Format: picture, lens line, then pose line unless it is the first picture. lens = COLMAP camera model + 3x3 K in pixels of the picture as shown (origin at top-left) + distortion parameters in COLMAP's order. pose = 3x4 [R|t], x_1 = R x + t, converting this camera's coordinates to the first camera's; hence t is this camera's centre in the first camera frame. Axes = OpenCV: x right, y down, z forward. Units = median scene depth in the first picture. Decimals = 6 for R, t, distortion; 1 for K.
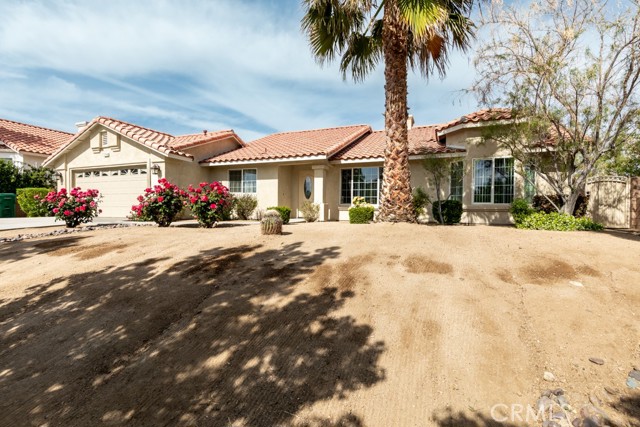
lens RADIAL K [[285.7, 0, 317.6], [0, 285.7, 216.2], [0, 0, 1]] dist [0.002178, 0.000609]
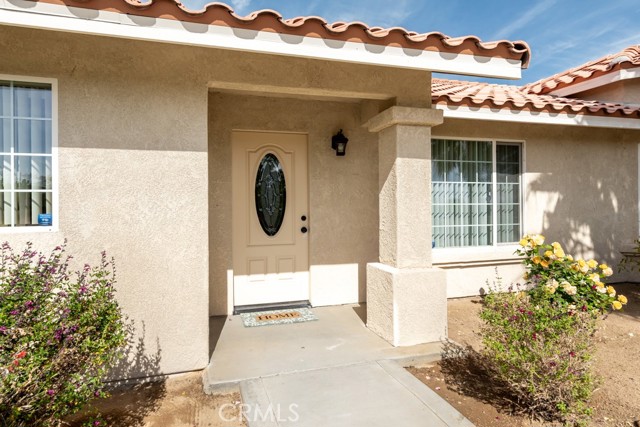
lens RADIAL K [[375.5, 0, 319.7], [0, 375.5, 203.2], [0, 0, 1]] dist [0.001458, 0.000368]
pose [[0.769173, -0.014421, 0.638877, -0.239596], [0.032115, 0.999354, -0.016106, -0.090462], [-0.638233, 0.032906, 0.769140, 0.747170]]
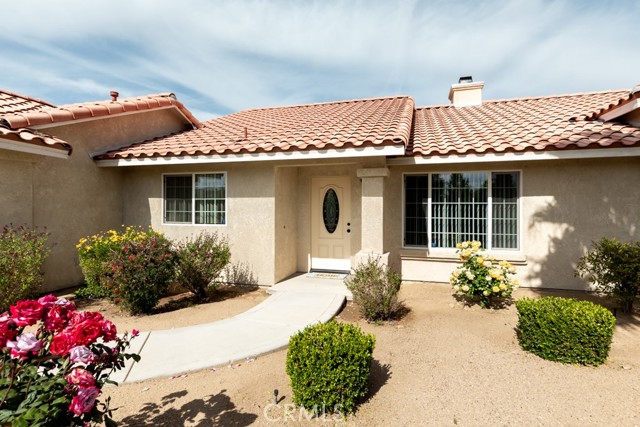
lens RADIAL K [[326.2, 0, 319.4], [0, 326.2, 207.6], [0, 0, 1]] dist [-0.003655, -0.001505]
pose [[0.993478, -0.008300, 0.113723, -0.126763], [0.011047, 0.999662, -0.023548, -0.098760], [-0.113489, 0.024650, 0.993233, 0.472708]]
